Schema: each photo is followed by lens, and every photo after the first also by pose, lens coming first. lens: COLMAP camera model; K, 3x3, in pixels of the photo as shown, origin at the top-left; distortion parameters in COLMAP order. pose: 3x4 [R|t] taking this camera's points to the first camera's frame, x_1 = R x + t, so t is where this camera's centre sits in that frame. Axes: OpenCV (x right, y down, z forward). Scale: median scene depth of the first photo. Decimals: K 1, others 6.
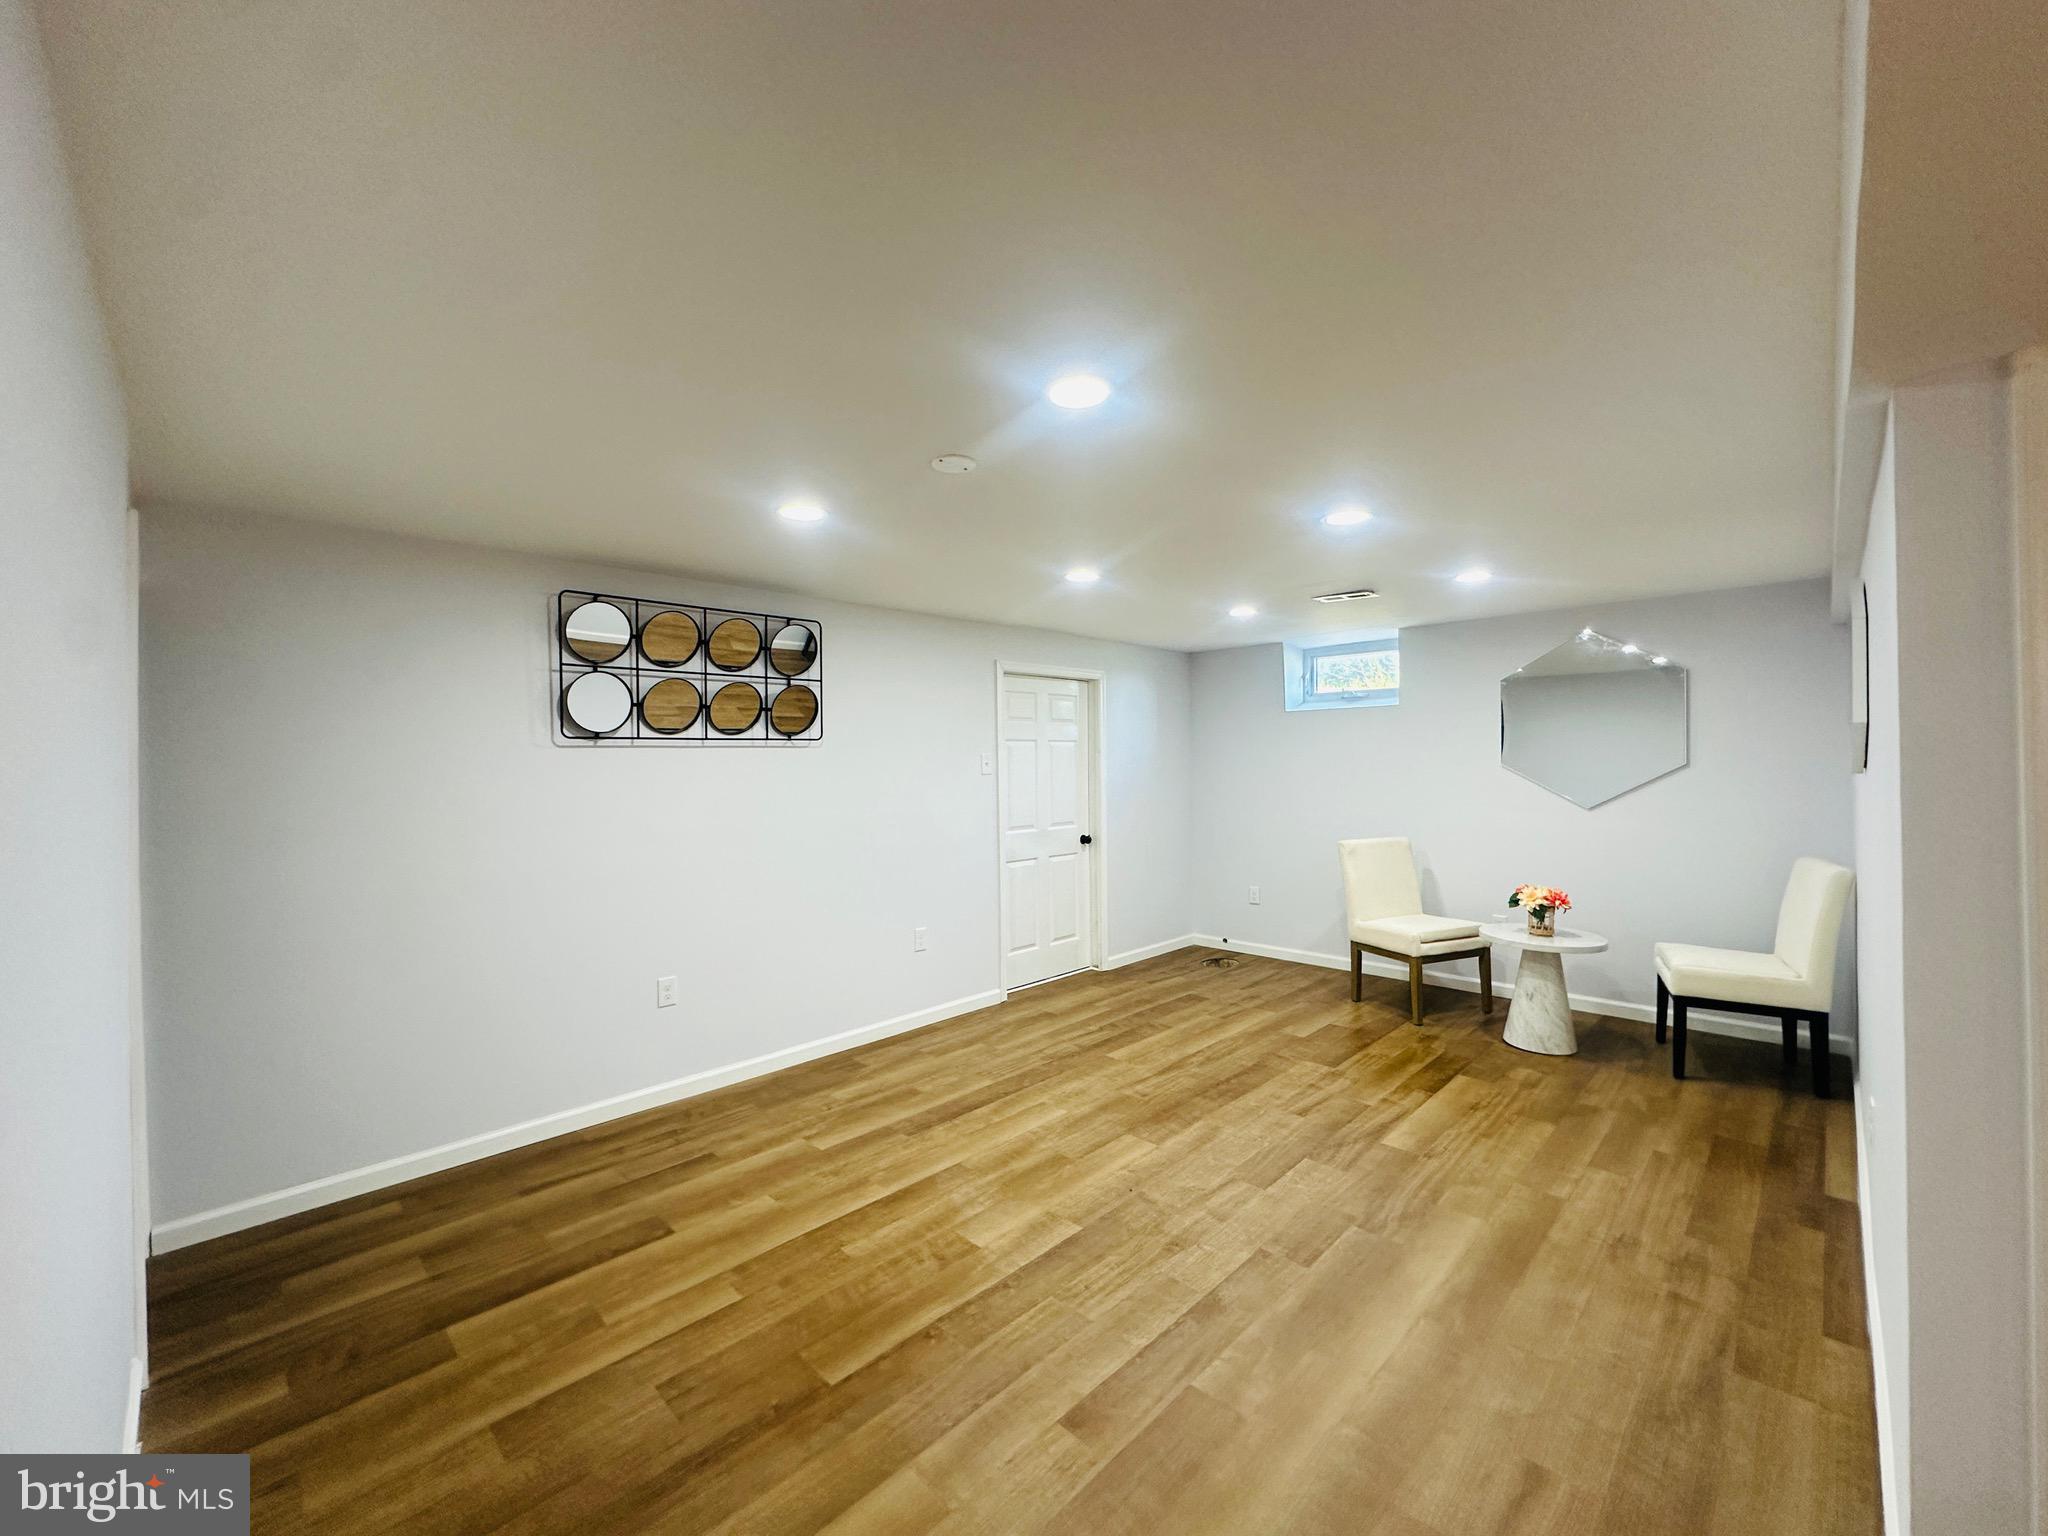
lens RADIAL K [[813.8, 0, 1024.0], [0, 813.8, 768.0], [0, 0, 1]] dist [-0.001188, -0.000166]
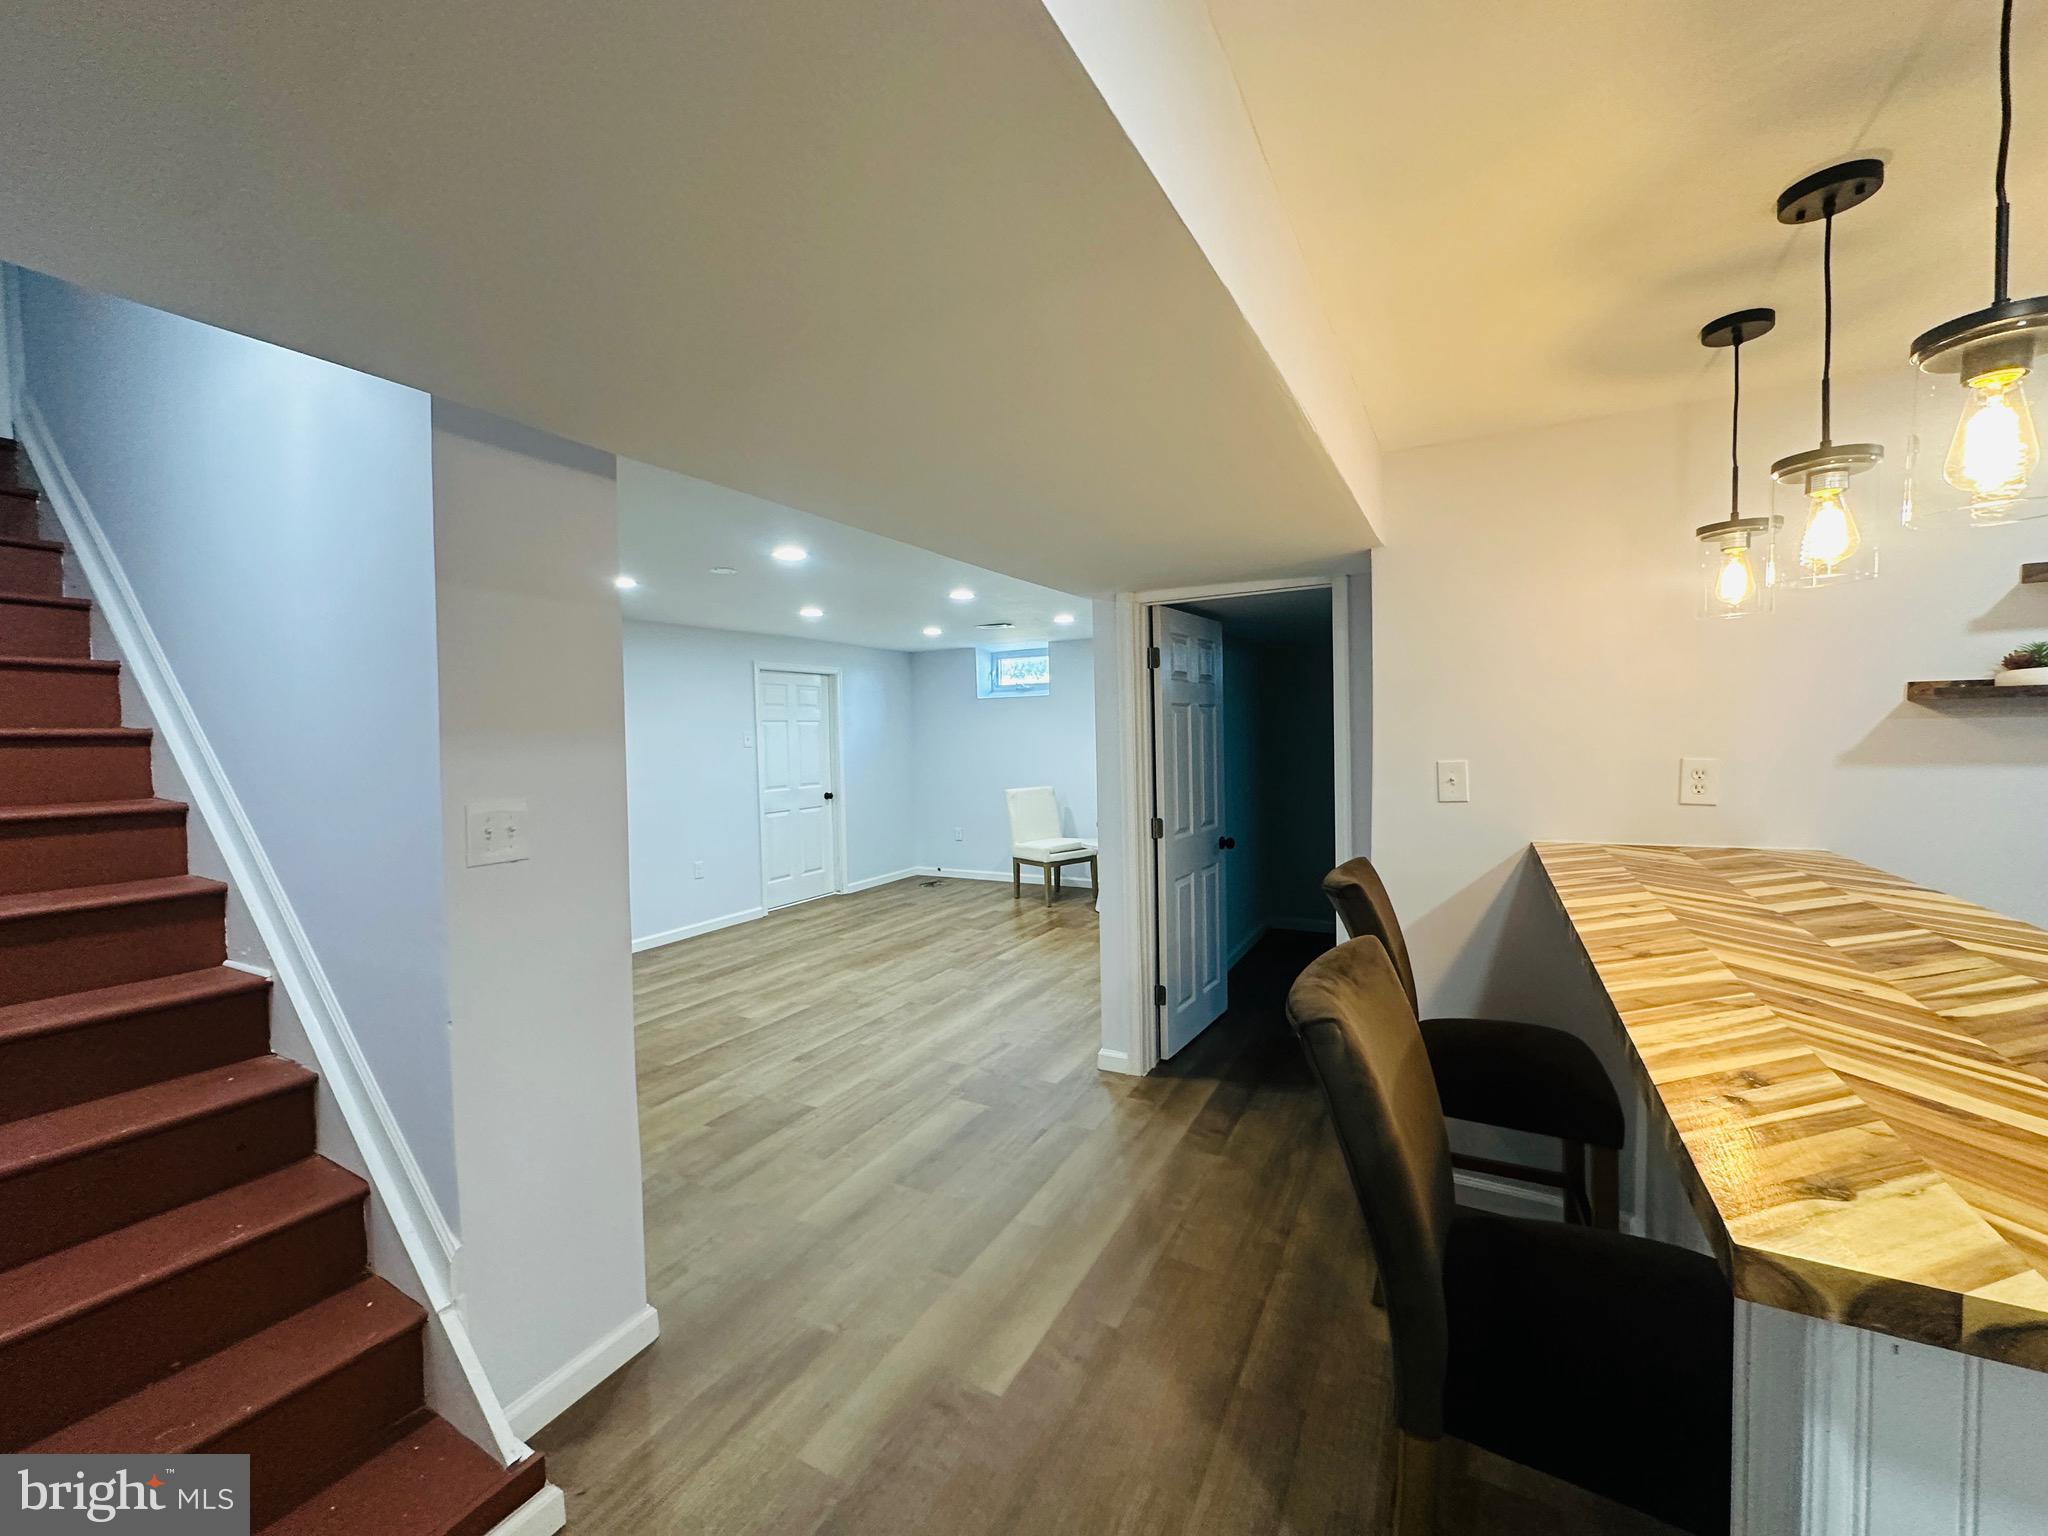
lens RADIAL K [[813.8, 0, 1024.0], [0, 813.8, 768.0], [0, 0, 1]] dist [-0.001188, -0.000166]
pose [[0.960970, -0.021241, 0.275835, 0.022529], [0.012369, 0.999350, 0.033864, 0.002418], [-0.276375, -0.029131, 0.960608, -0.440814]]
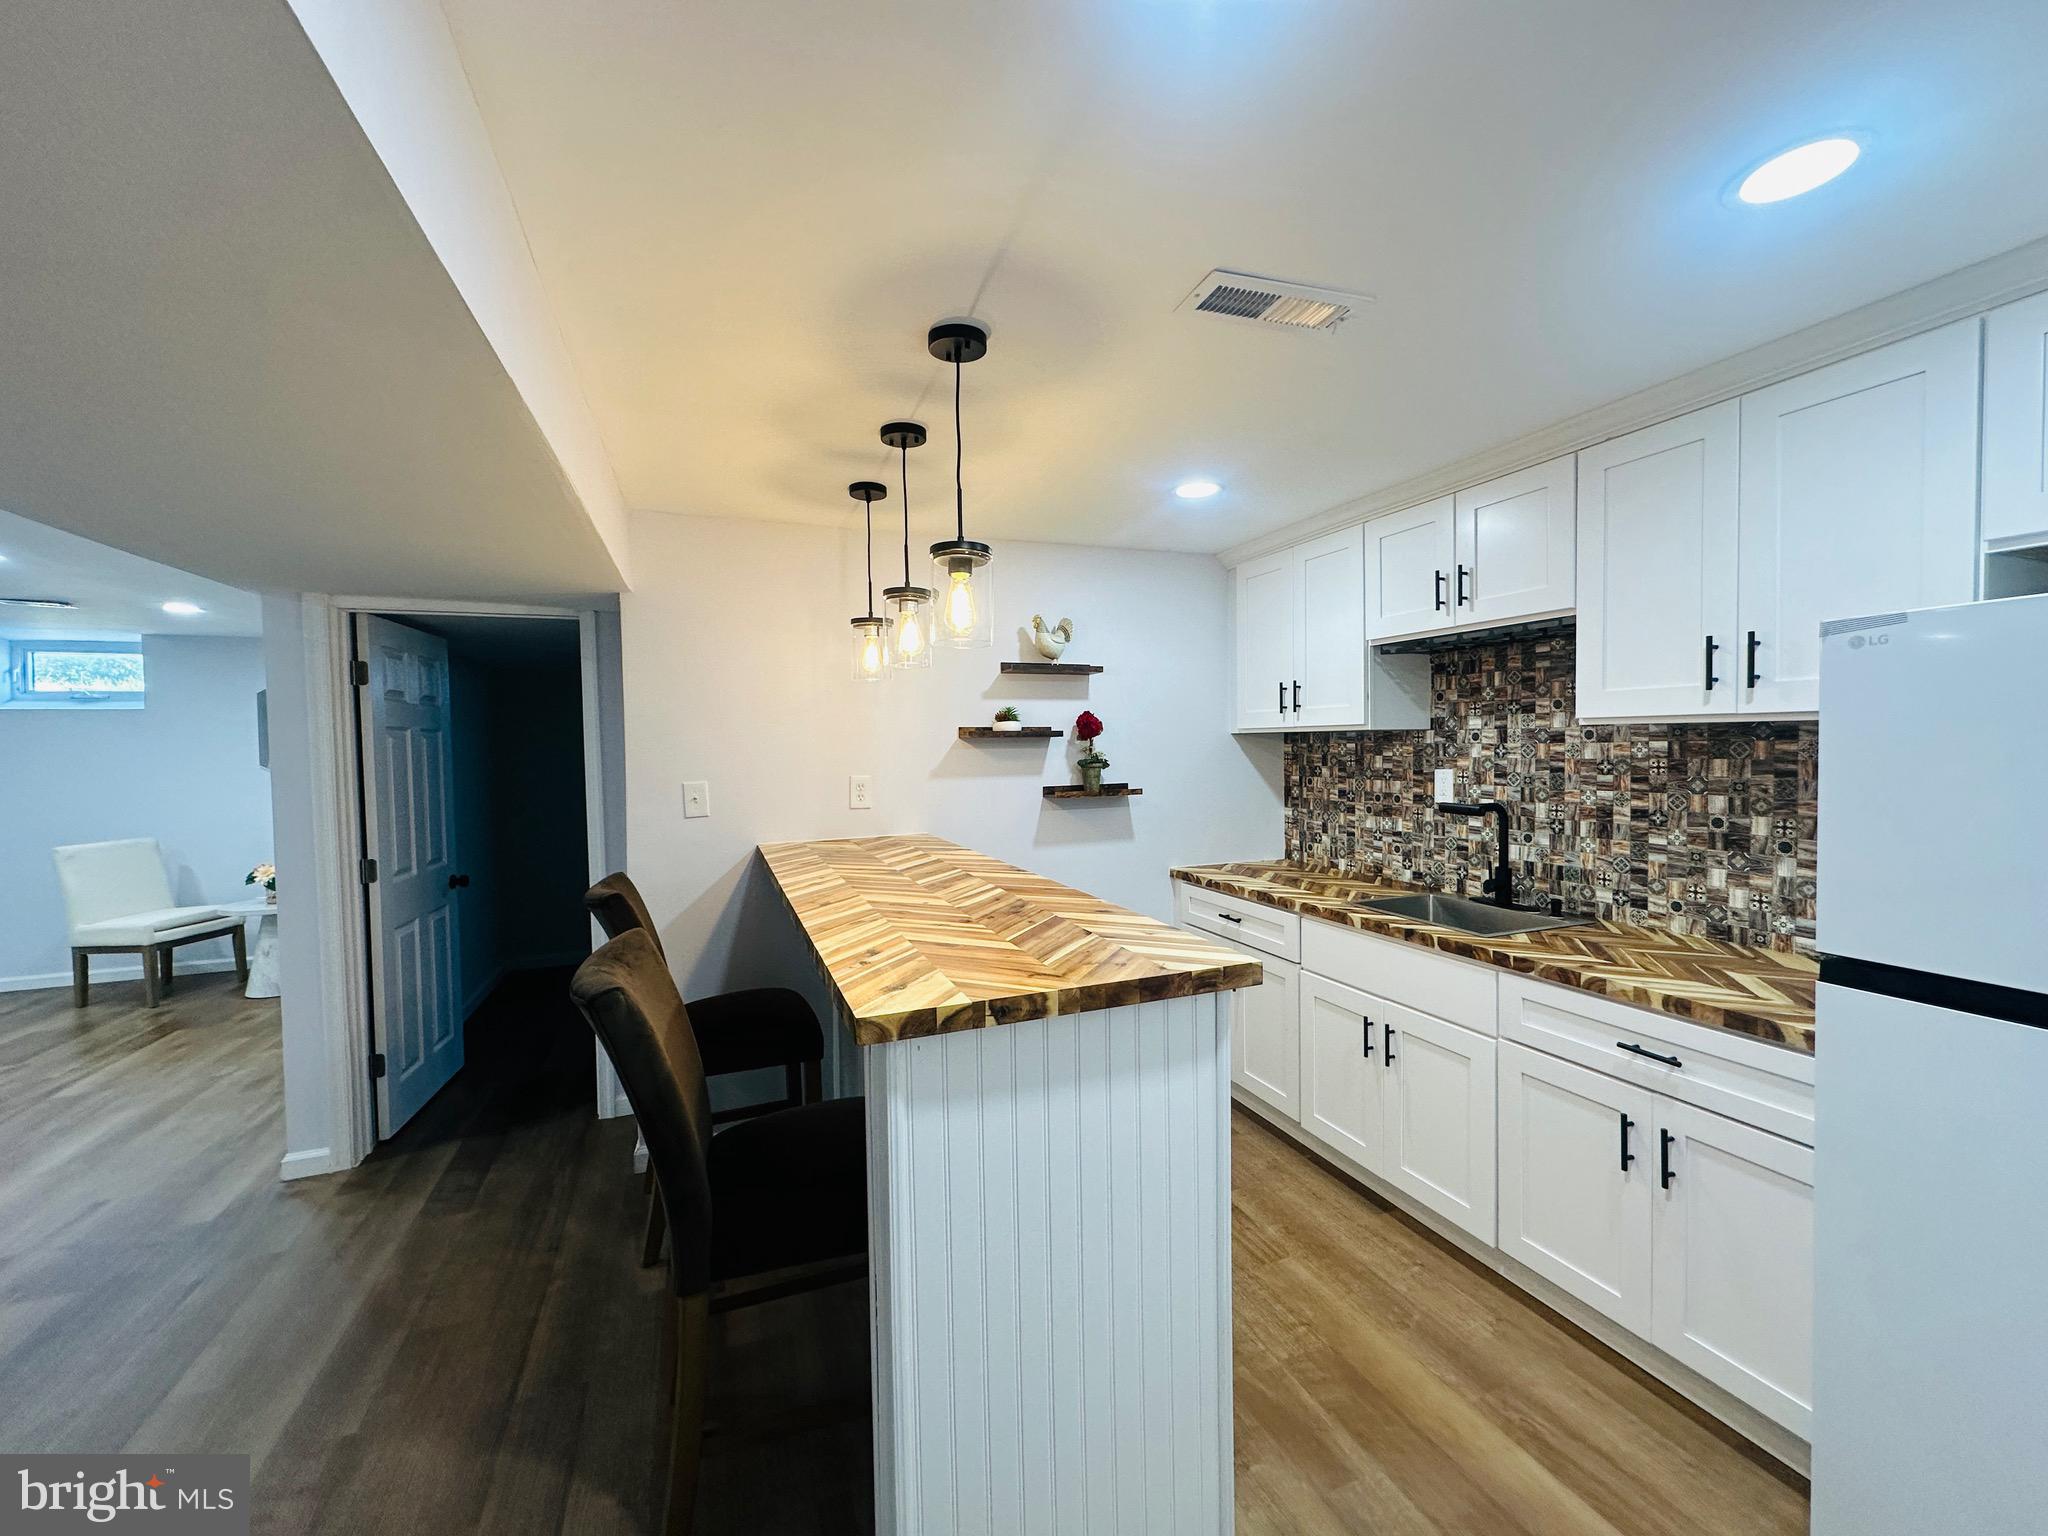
lens RADIAL K [[813.8, 0, 1024.0], [0, 813.8, 768.0], [0, 0, 1]] dist [-0.001188, -0.000166]
pose [[0.402169, -0.018940, 0.915370, -0.033868], [0.018835, 0.999746, 0.012411, 0.005013], [-0.915372, 0.012250, 0.402423, -0.492083]]
